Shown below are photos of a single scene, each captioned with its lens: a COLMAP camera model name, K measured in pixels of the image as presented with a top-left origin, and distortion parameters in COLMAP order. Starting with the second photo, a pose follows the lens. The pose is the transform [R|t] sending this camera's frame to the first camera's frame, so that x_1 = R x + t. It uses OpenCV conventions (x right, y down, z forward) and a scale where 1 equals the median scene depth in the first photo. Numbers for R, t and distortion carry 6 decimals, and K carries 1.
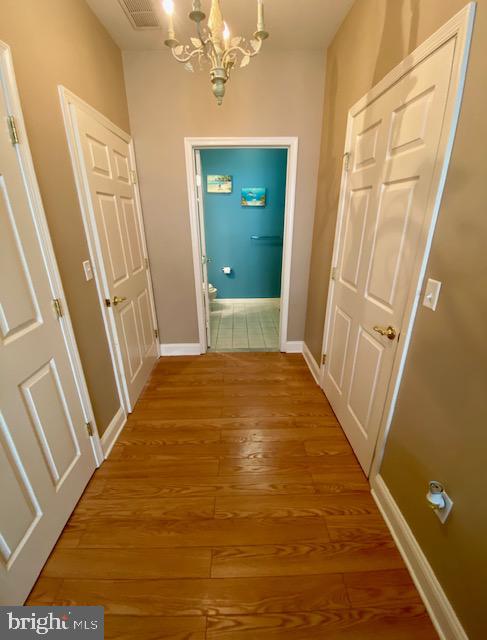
lens RADIAL K [[268.1, 0, 254.4], [0, 268.1, 320.1], [0, 0, 1]] dist [0.000505, -0.000009]
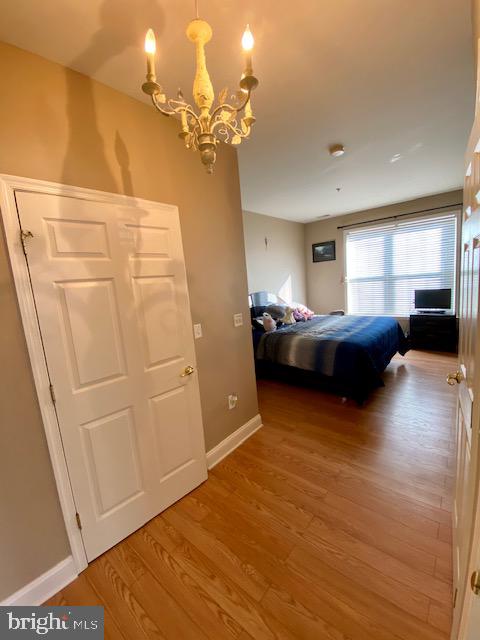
lens RADIAL K [[259.6, 0, 240.0], [0, 259.6, 320.0], [0, 0, 1]] dist [-0.003209, -0.000585]
pose [[-0.721849, -0.052906, 0.690025, -0.711714], [0.320092, 0.858486, 0.400677, -0.662367], [-0.613575, 0.510100, -0.602763, 1.521695]]
